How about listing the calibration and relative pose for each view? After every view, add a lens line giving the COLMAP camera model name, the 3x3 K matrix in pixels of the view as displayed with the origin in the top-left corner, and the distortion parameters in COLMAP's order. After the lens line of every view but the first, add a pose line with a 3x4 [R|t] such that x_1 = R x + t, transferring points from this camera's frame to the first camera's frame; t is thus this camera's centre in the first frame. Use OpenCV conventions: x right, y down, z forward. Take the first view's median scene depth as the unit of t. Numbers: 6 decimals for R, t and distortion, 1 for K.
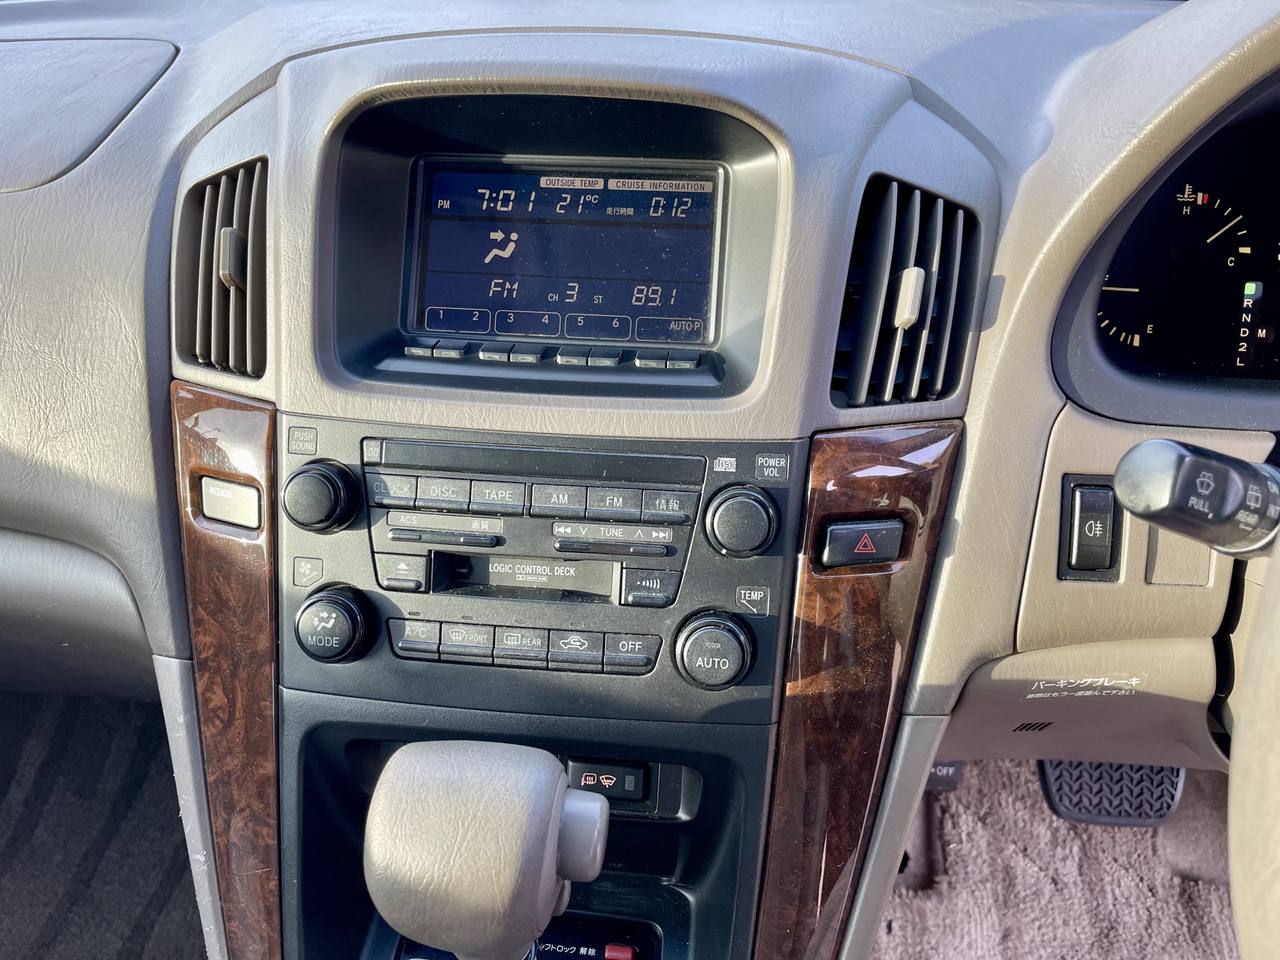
lens RADIAL K [[984.9, 0, 651.1], [0, 984.9, 484.1], [0, 0, 1]] dist [0.042275, -0.036149]
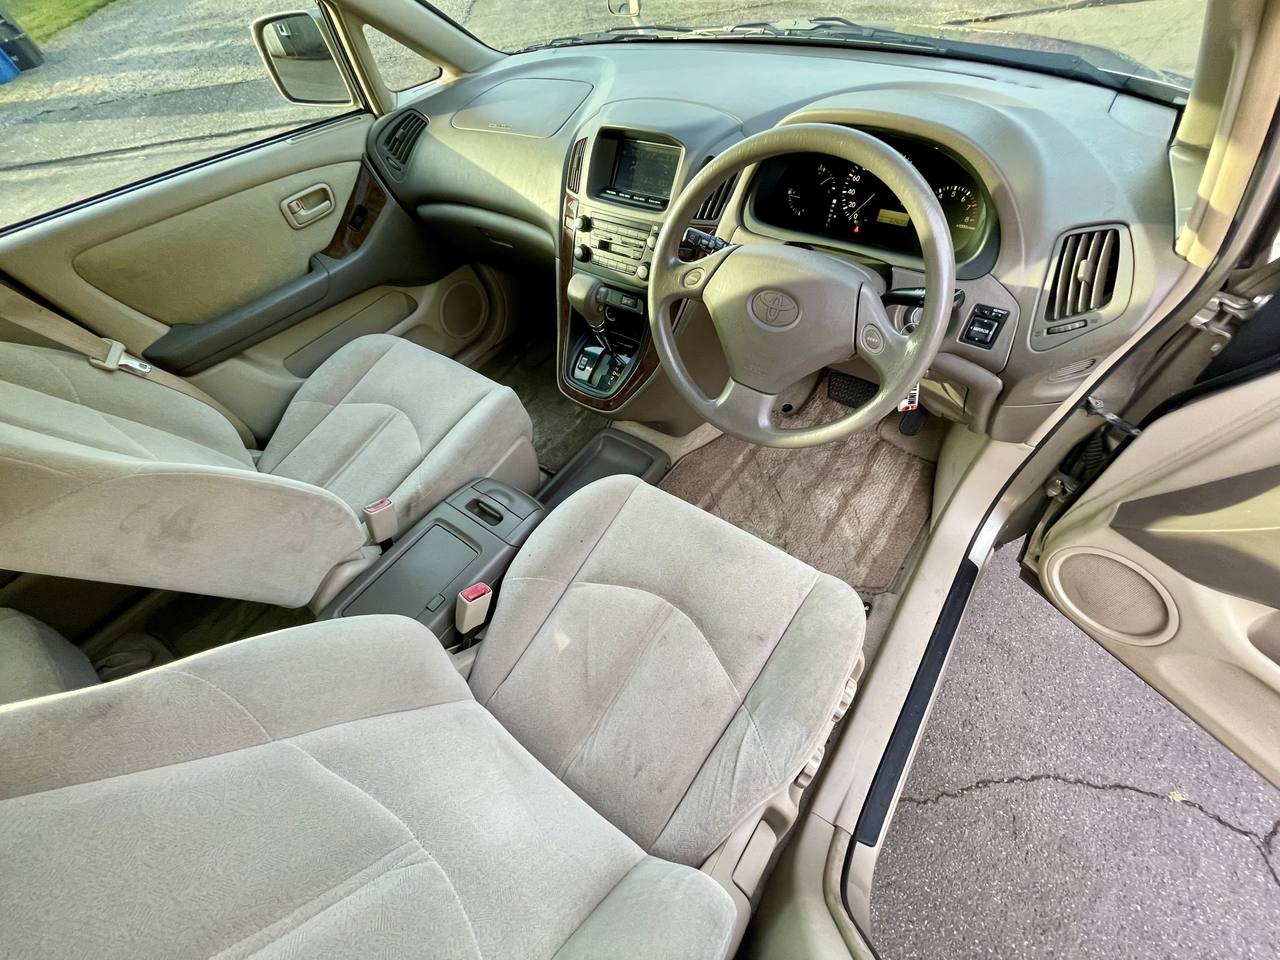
lens RADIAL K [[512.5, 0, 630.9], [0, 512.5, 478.1], [0, 0, 1]] dist [-0.001985, 0.000054]
pose [[0.858580, 0.336557, -0.386743, 1.140992], [-0.169848, 0.898482, 0.404823, 0.070500], [0.483727, -0.281885, 0.828582, -1.181480]]
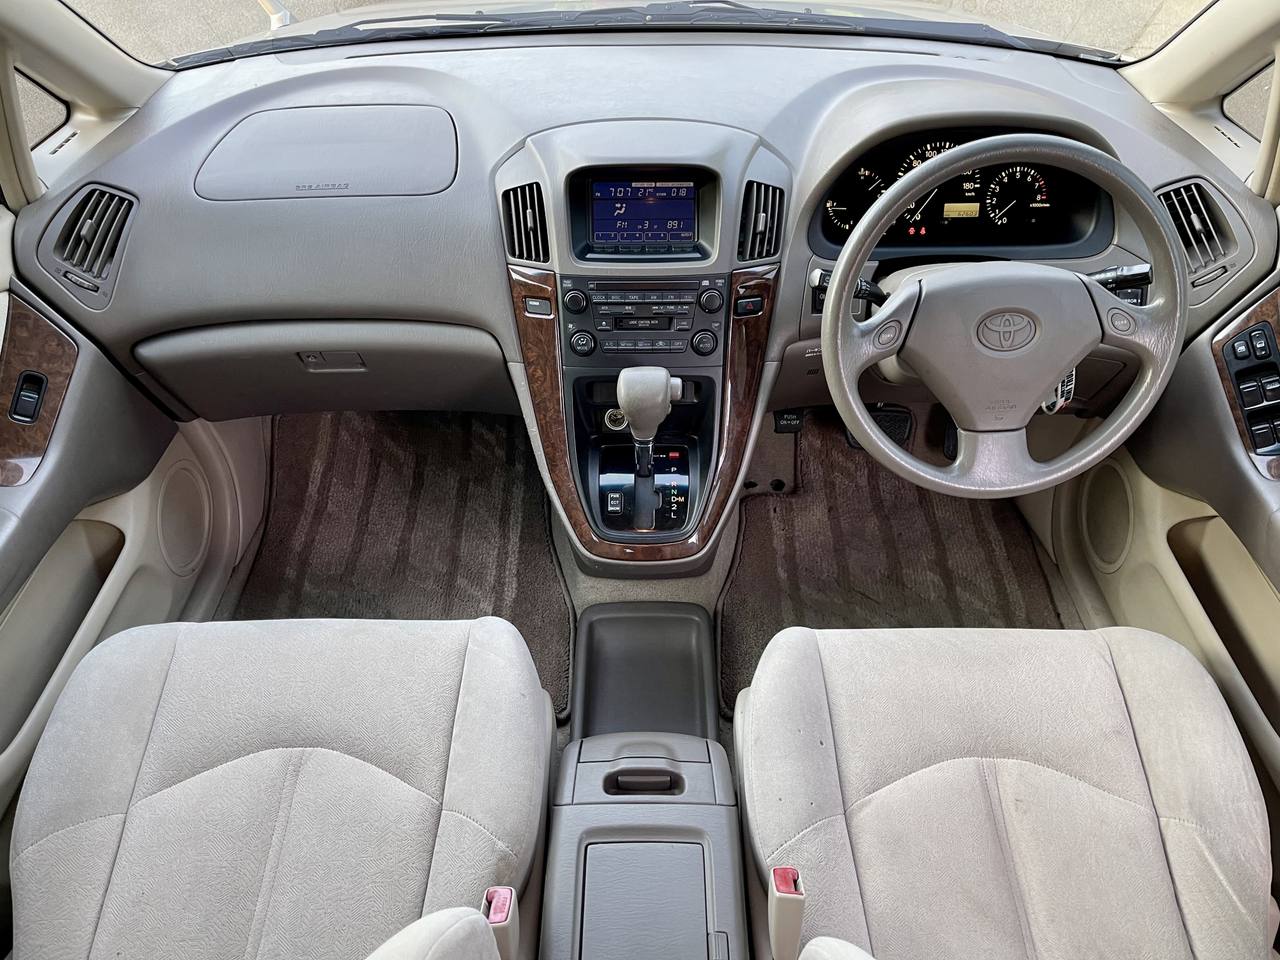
lens RADIAL K [[984.0, 0, 636.5], [0, 984.0, 477.8], [0, 0, 1]] dist [0.075080, -0.107771]
pose [[0.994721, -0.074659, 0.070393, -0.377873], [0.062118, 0.984163, 0.166023, 0.051604], [-0.081674, -0.160774, 0.983606, -2.004912]]
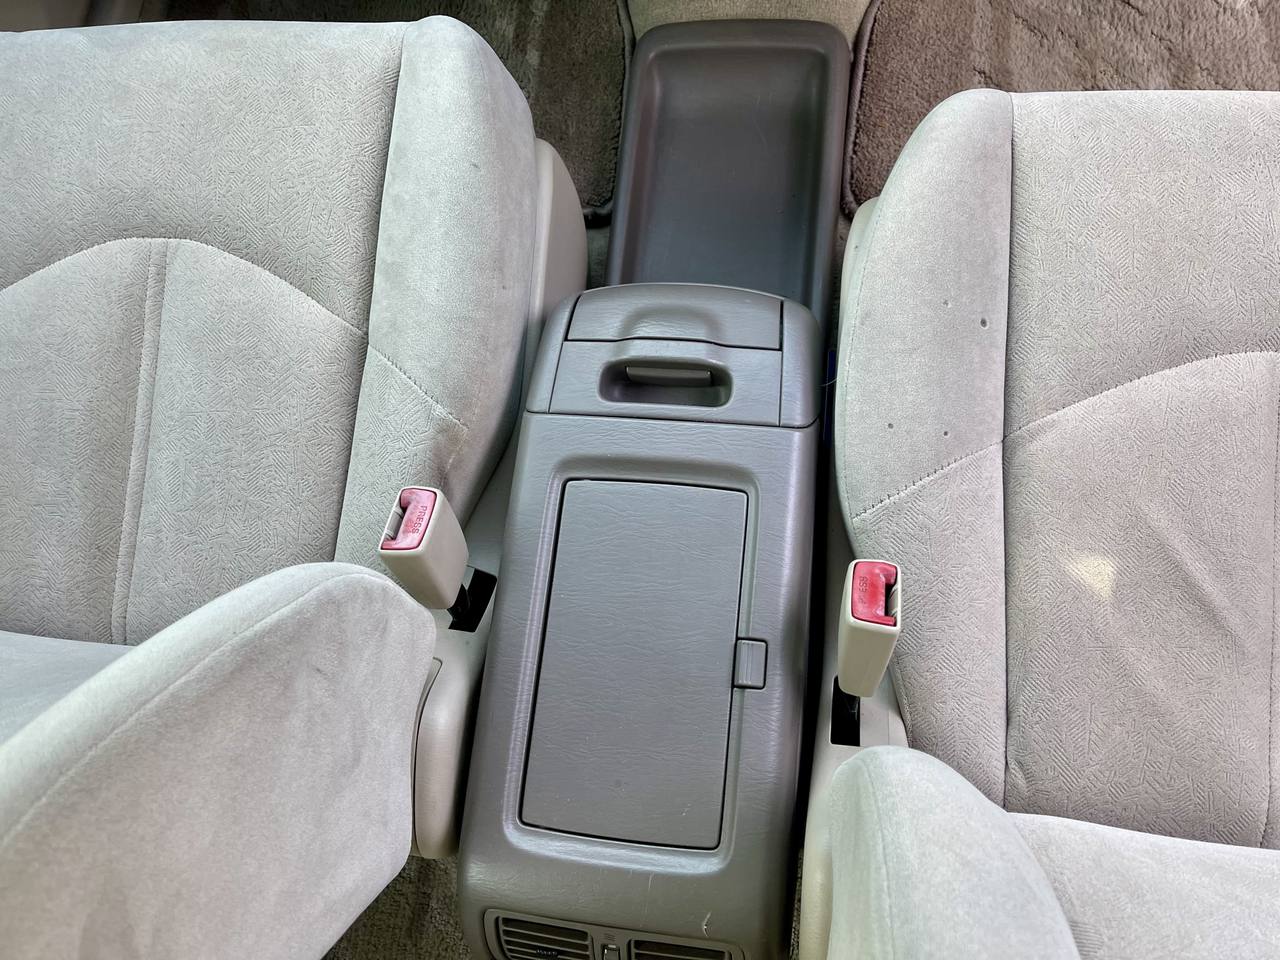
lens RADIAL K [[984.1, 0, 643.0], [0, 984.1, 479.2], [0, 0, 1]] dist [0.081625, -0.121380]
pose [[0.989176, -0.038276, -0.141657, -0.063486], [0.125157, 0.724017, 0.678333, 0.305762], [0.076598, -0.688719, 0.720970, -0.856094]]
